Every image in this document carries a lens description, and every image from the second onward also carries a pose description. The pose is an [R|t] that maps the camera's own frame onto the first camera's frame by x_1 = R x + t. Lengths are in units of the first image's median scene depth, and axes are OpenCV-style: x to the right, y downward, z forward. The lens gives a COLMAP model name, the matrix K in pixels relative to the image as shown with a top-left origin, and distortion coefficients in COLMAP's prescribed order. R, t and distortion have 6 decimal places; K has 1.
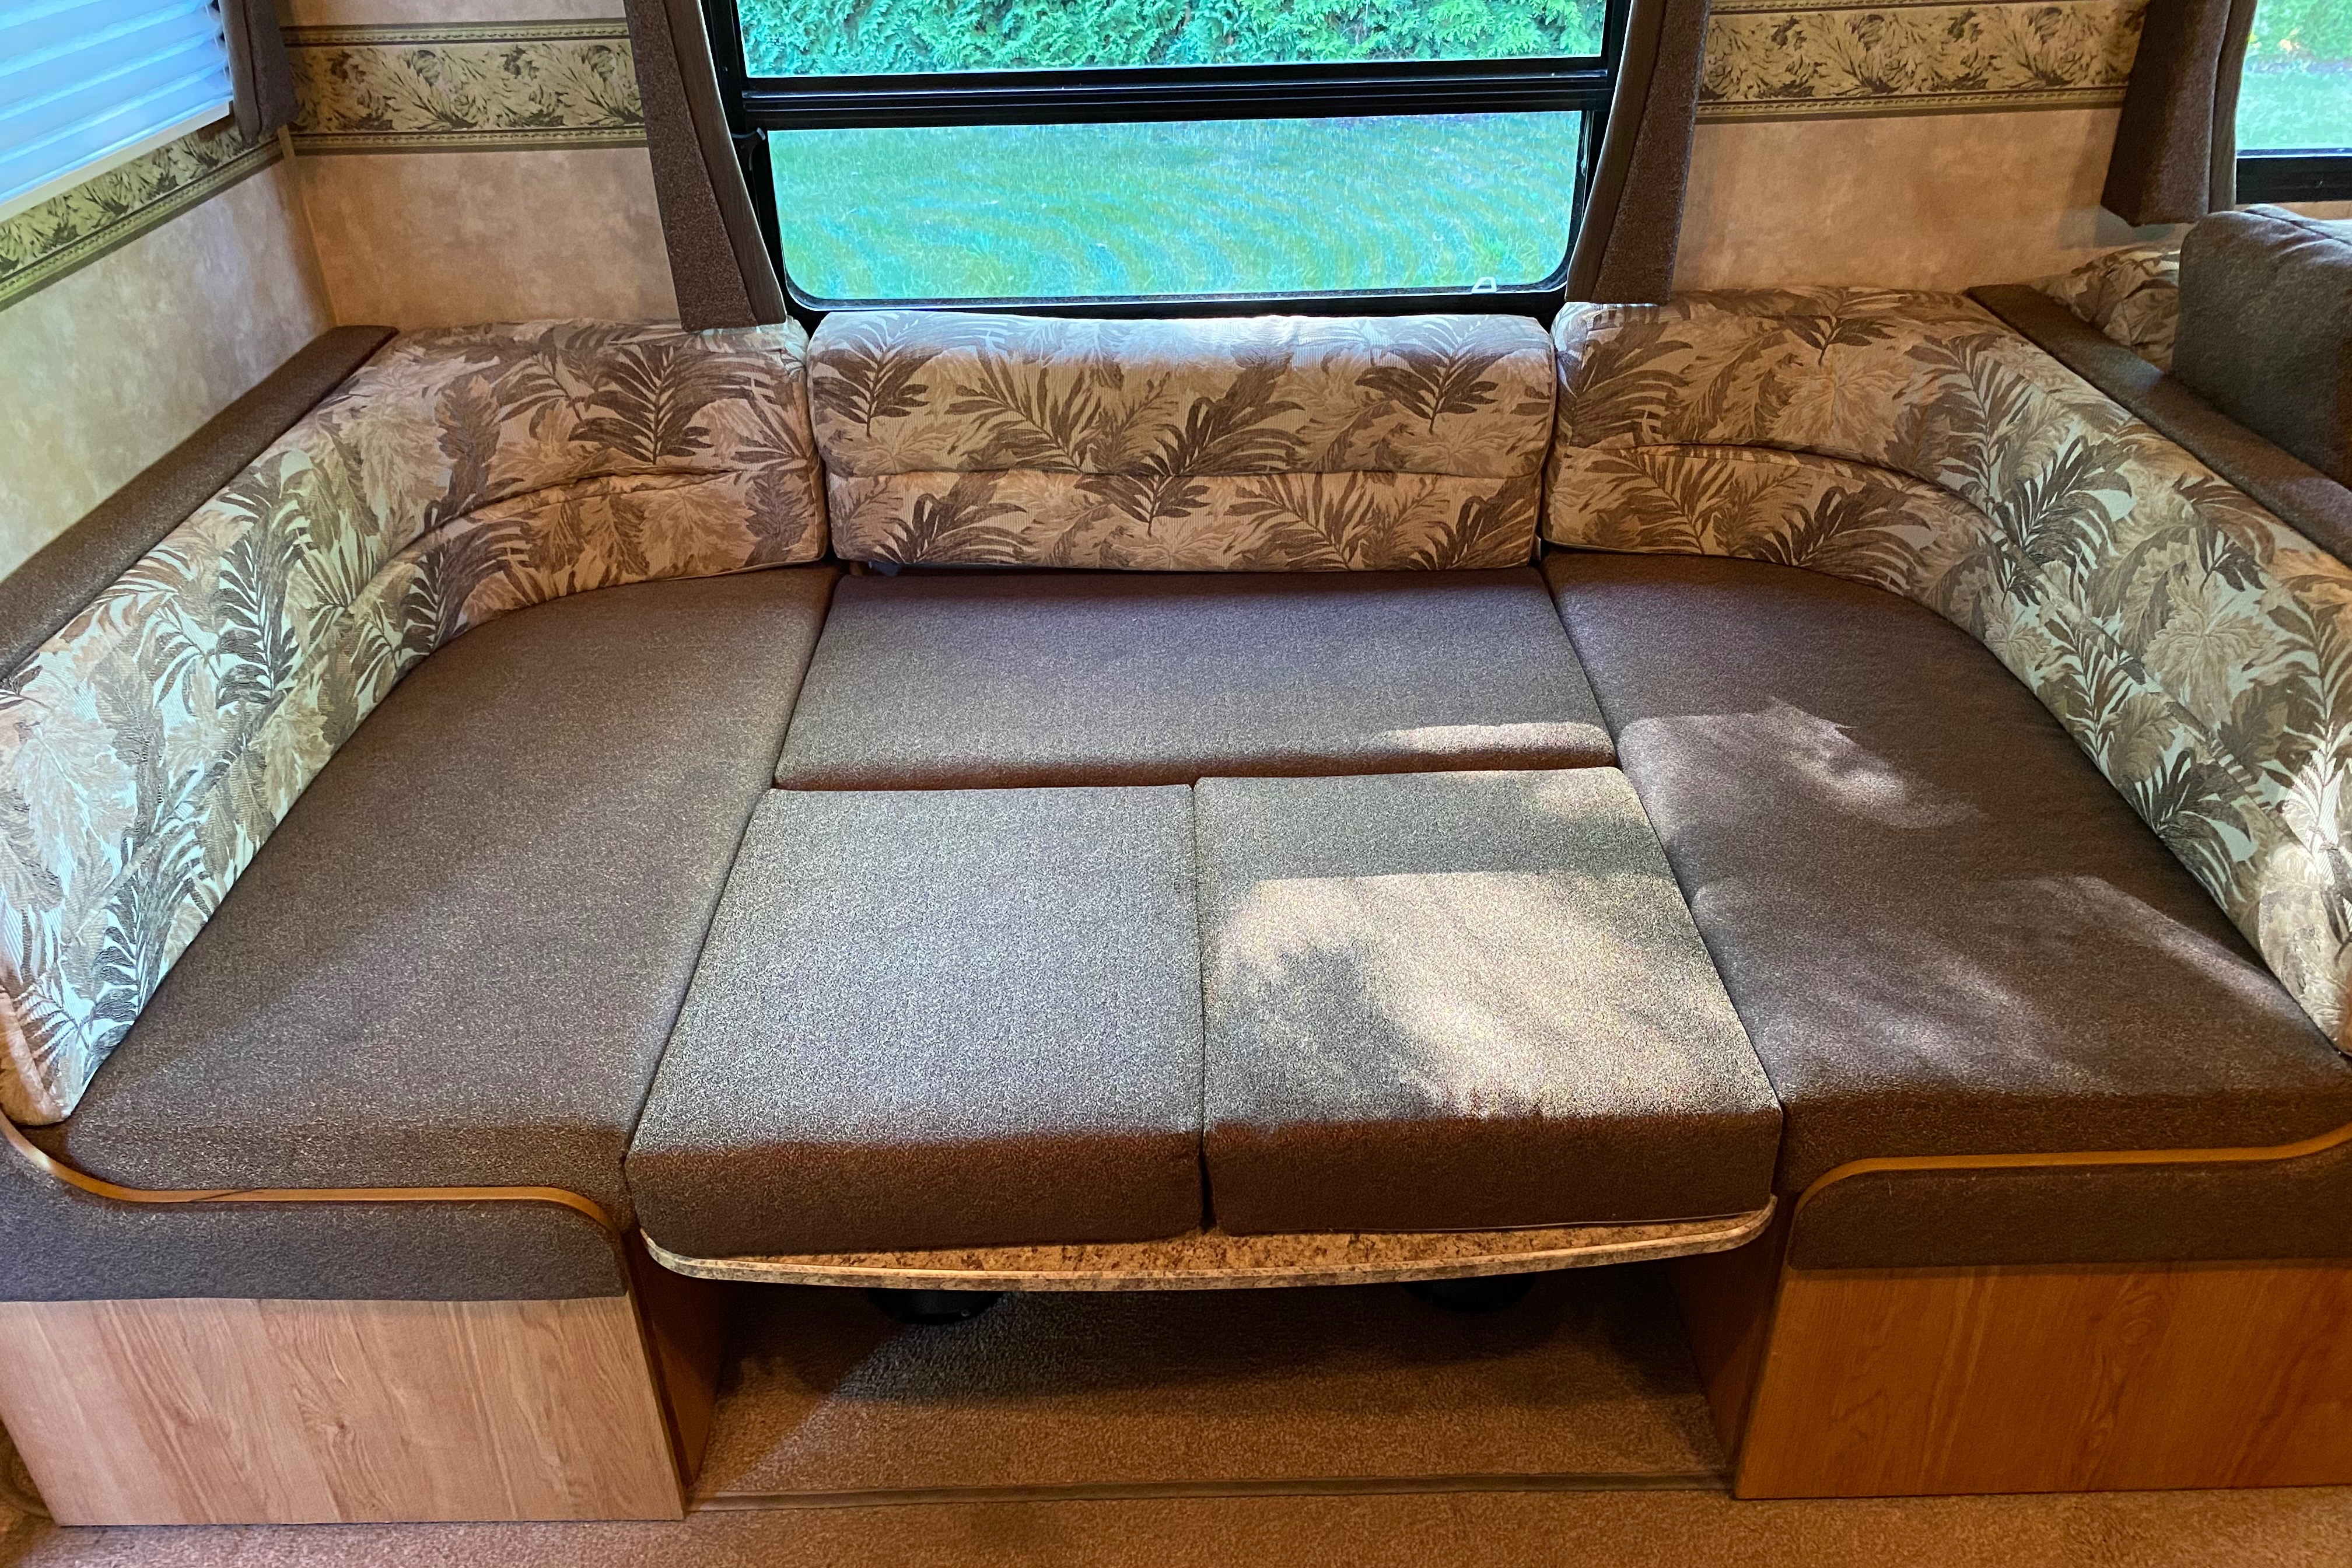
lens RADIAL K [[1812.4, 0, 1177.9], [0, 1812.4, 806.3], [0, 0, 1]] dist [0.009687, 0.019183]
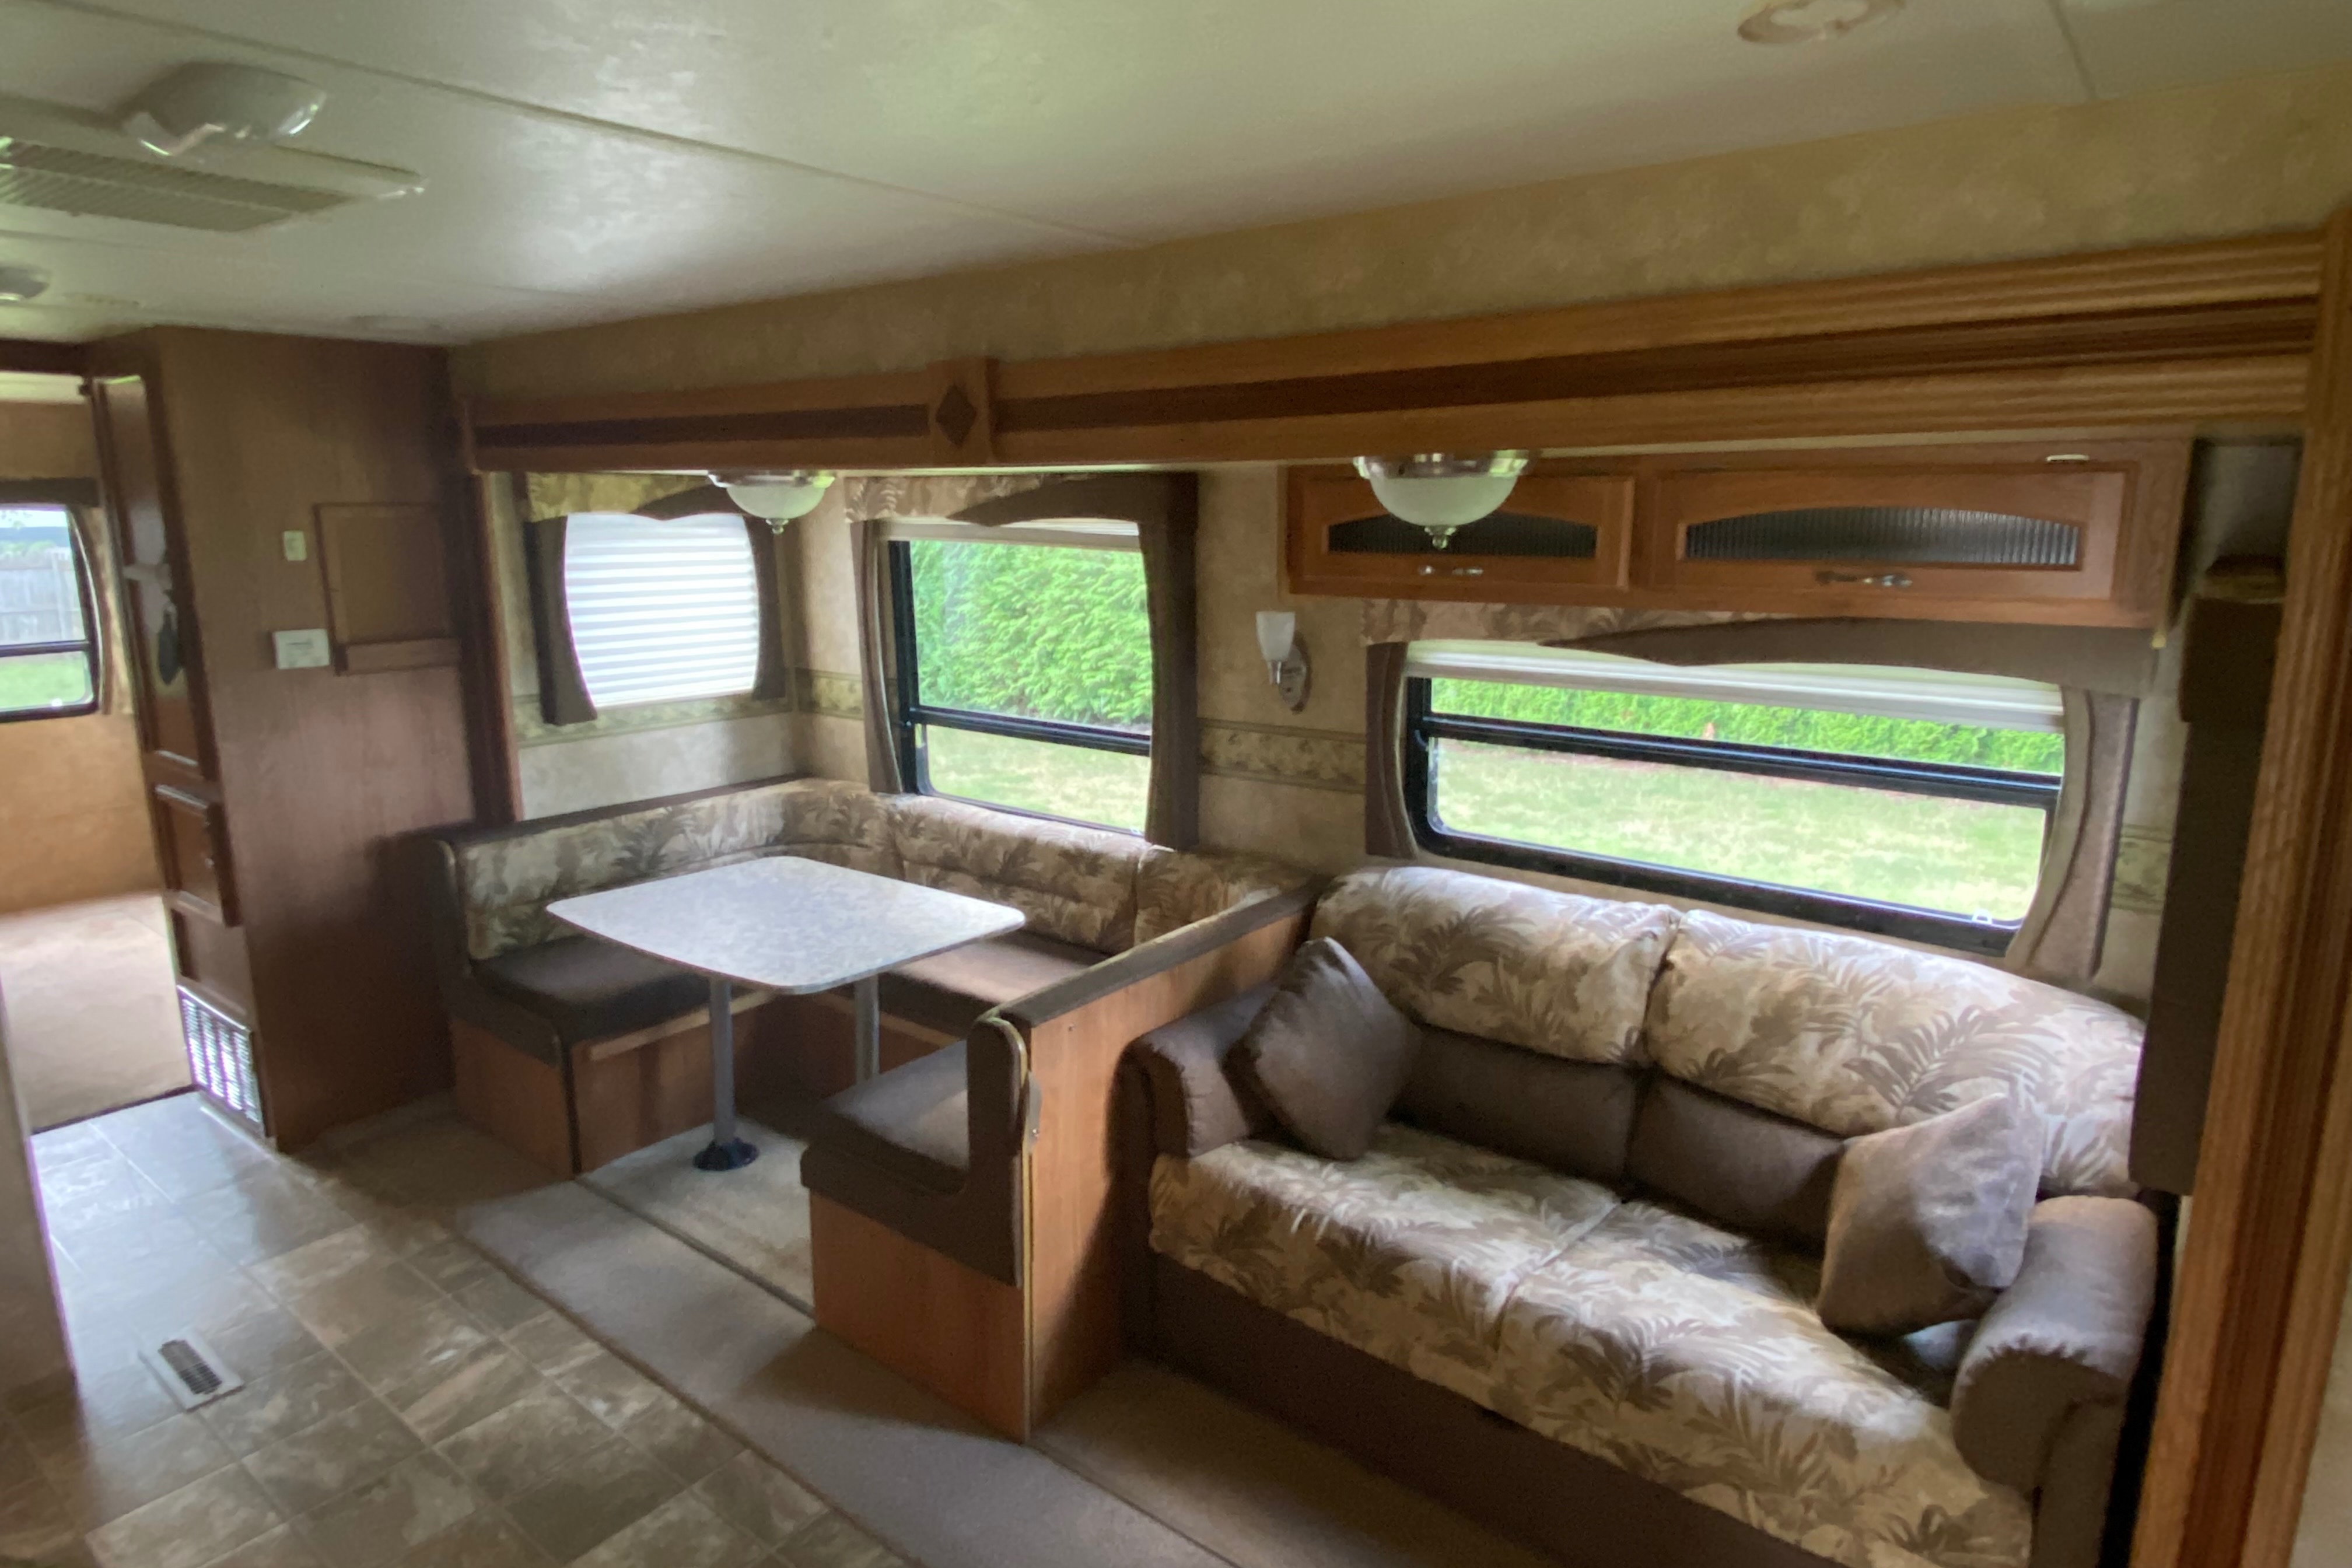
lens RADIAL K [[1325.8, 0, 1174.6], [0, 1325.8, 810.8], [0, 0, 1]] dist [0.045733, -0.023012]
pose [[0.784055, 0.160381, -0.599613, 1.200355], [-0.343750, 0.916561, -0.204331, -0.004894], [0.516811, 0.366324, 0.773765, -0.204231]]
